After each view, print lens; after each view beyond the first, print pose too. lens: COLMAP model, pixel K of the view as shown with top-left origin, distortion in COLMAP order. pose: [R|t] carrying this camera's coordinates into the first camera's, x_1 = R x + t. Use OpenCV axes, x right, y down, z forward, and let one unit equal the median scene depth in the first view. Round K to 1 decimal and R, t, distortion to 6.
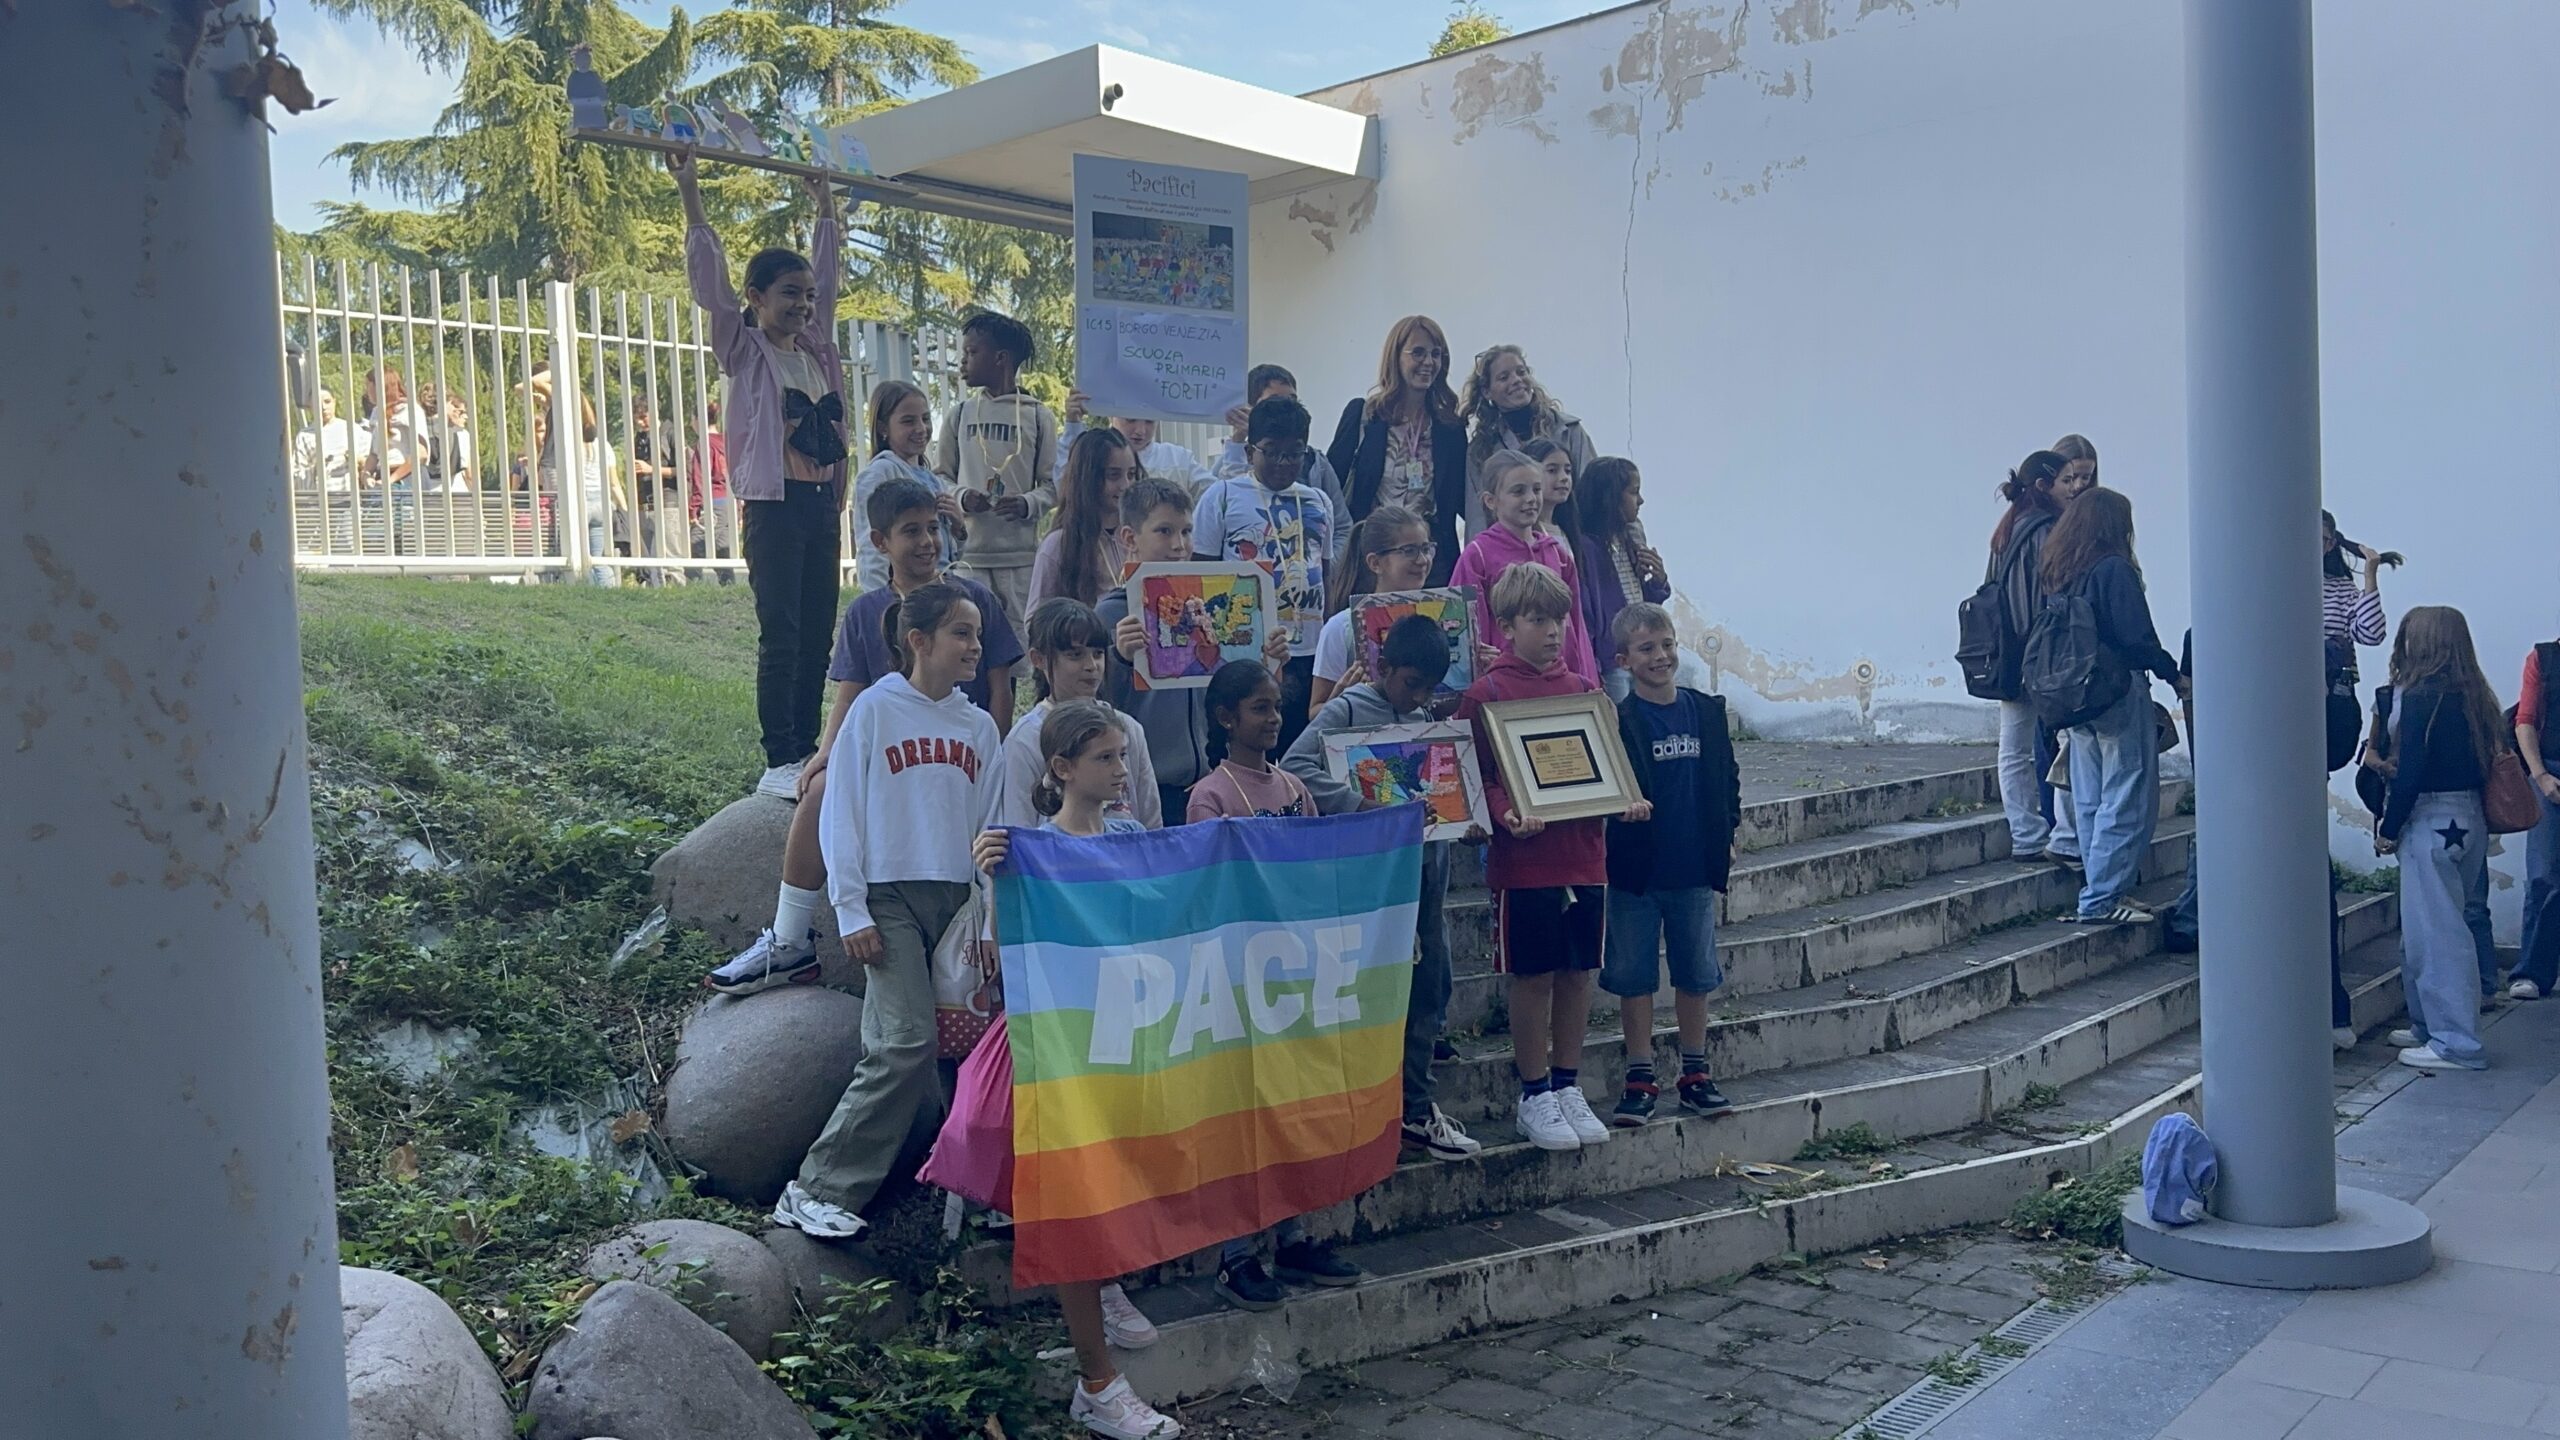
lens RADIAL K [[2172.4, 0, 1280.0], [0, 2172.4, 720.0], [0, 0, 1]] dist [0.084311, 0.006466]
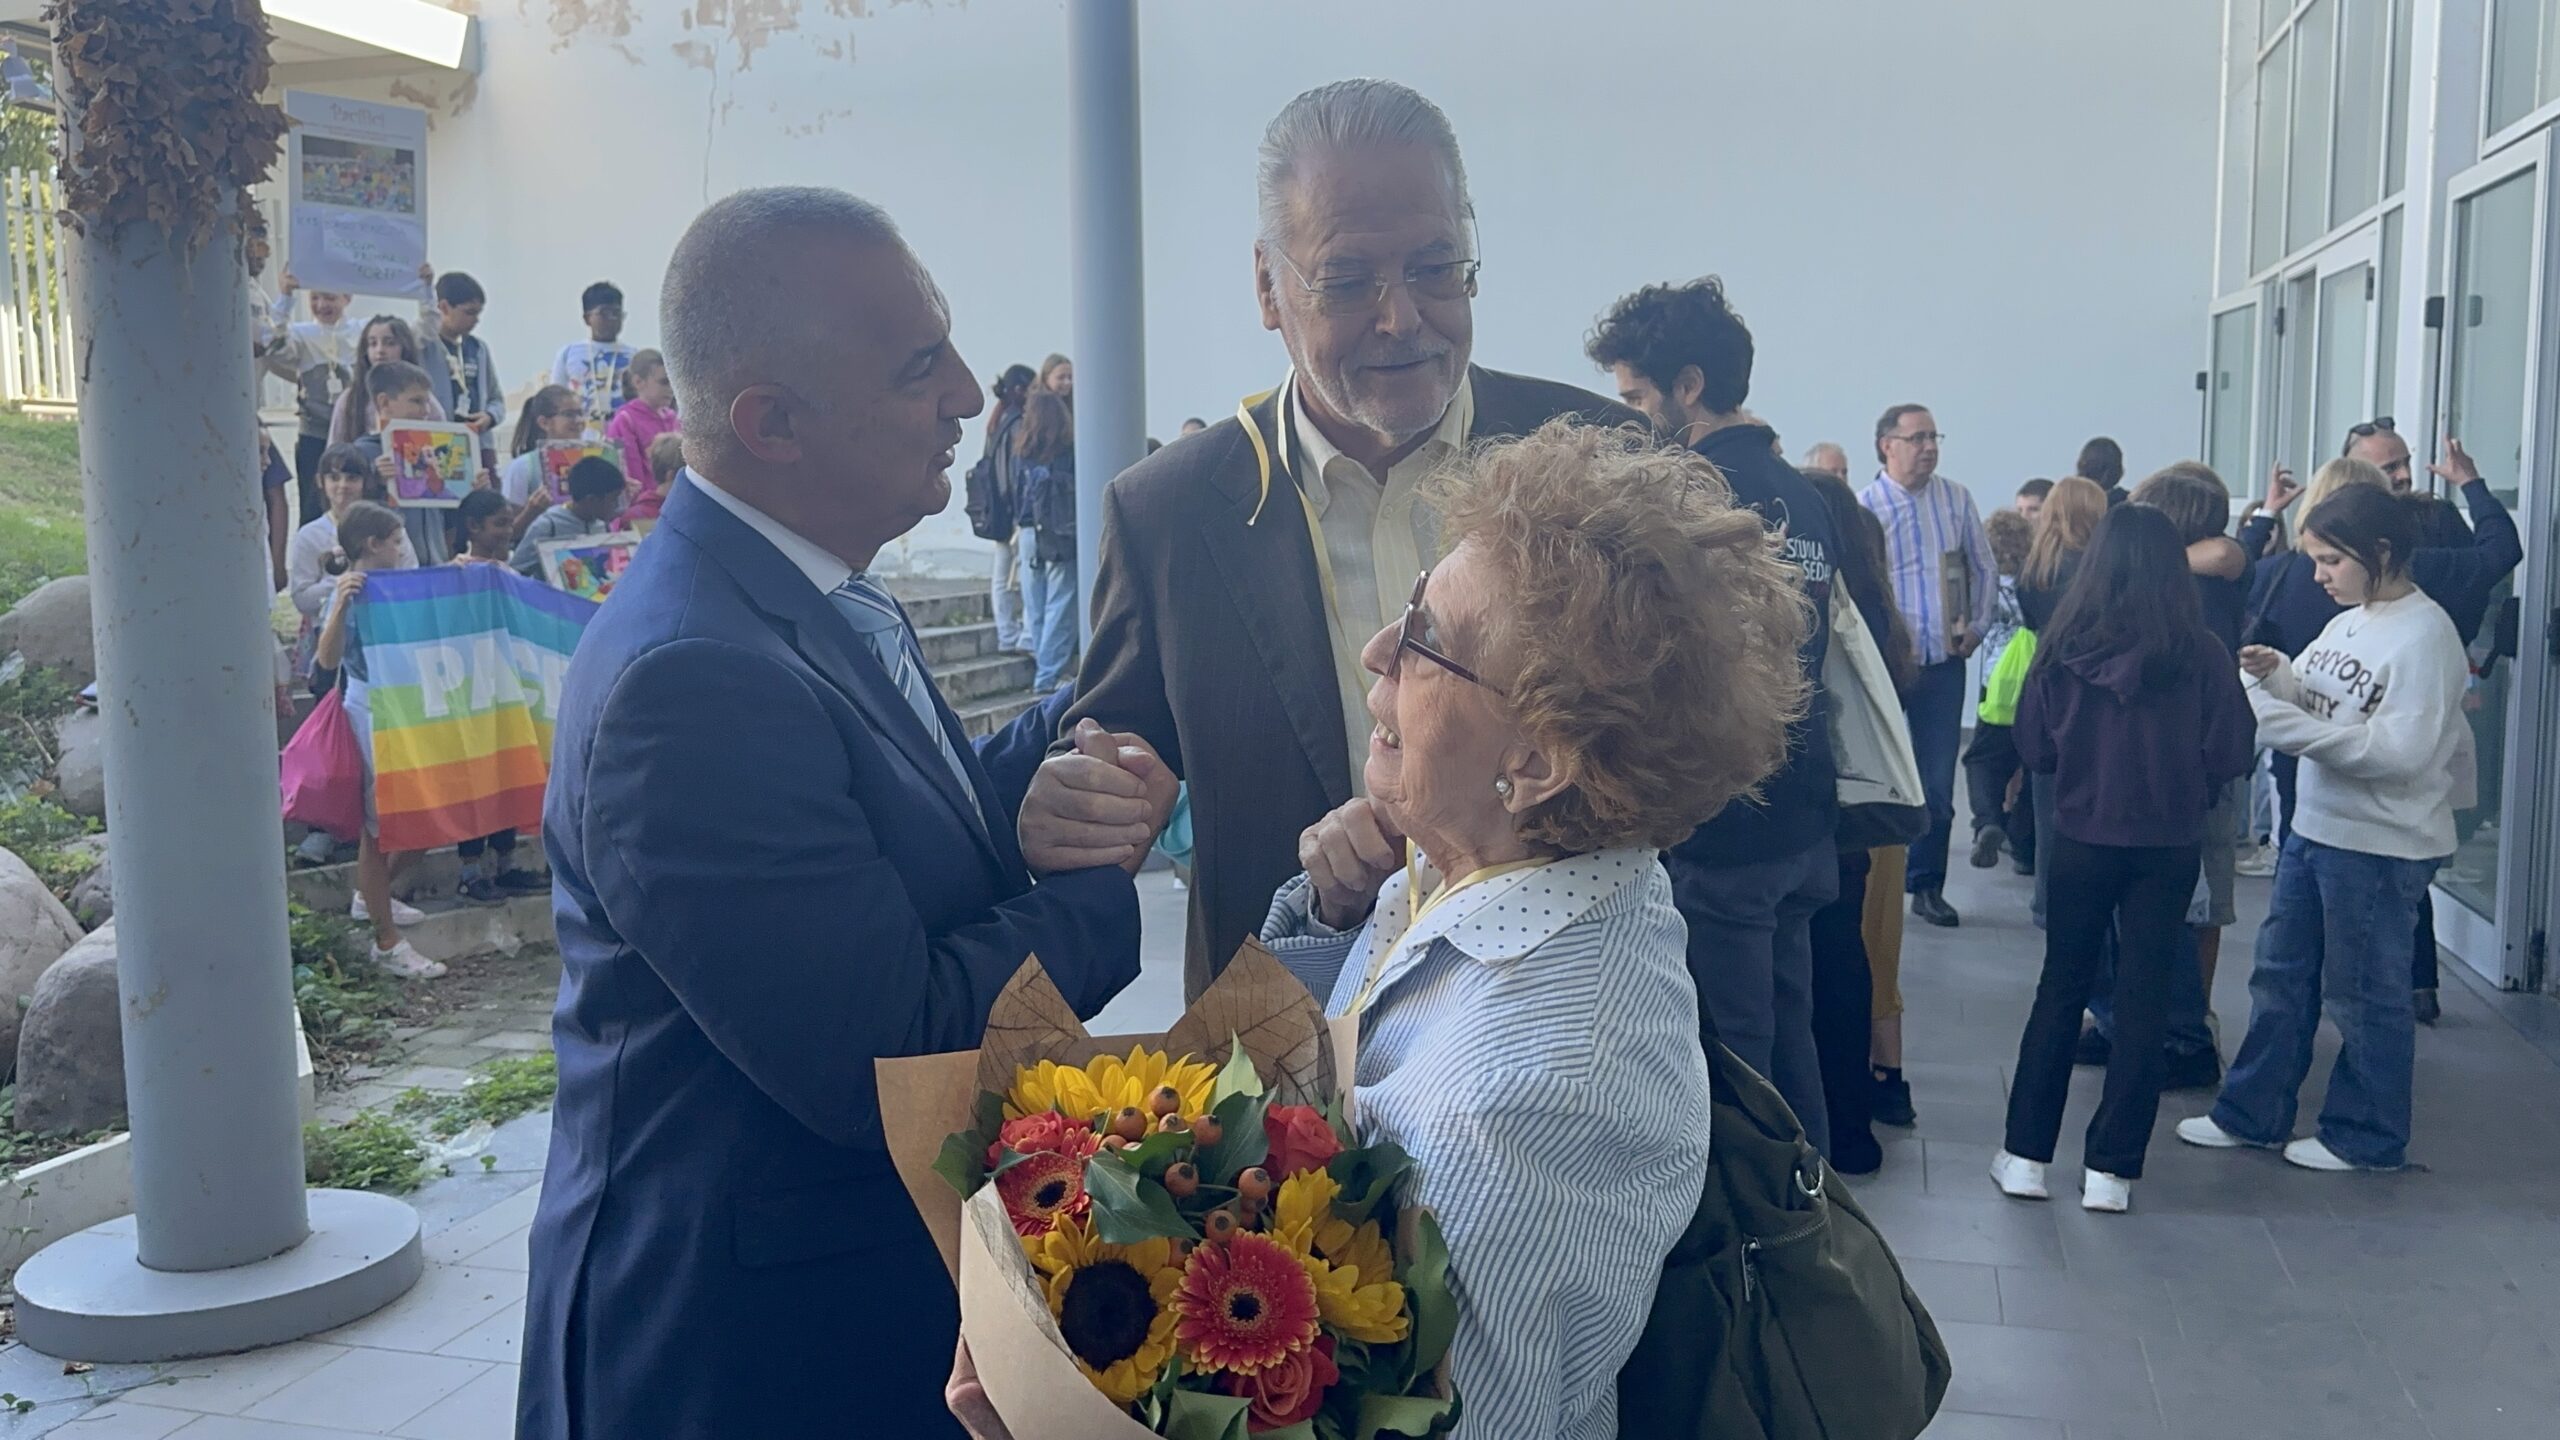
lens RADIAL K [[2172.4, 0, 1280.0], [0, 2172.4, 720.0], [0, 0, 1]] dist [0.084311, 0.006466]
pose [[0.908239, -0.009430, 0.418345, -0.079479], [-0.017686, 0.997988, 0.060892, 0.015503], [-0.418077, -0.062704, 0.906245, -0.315165]]
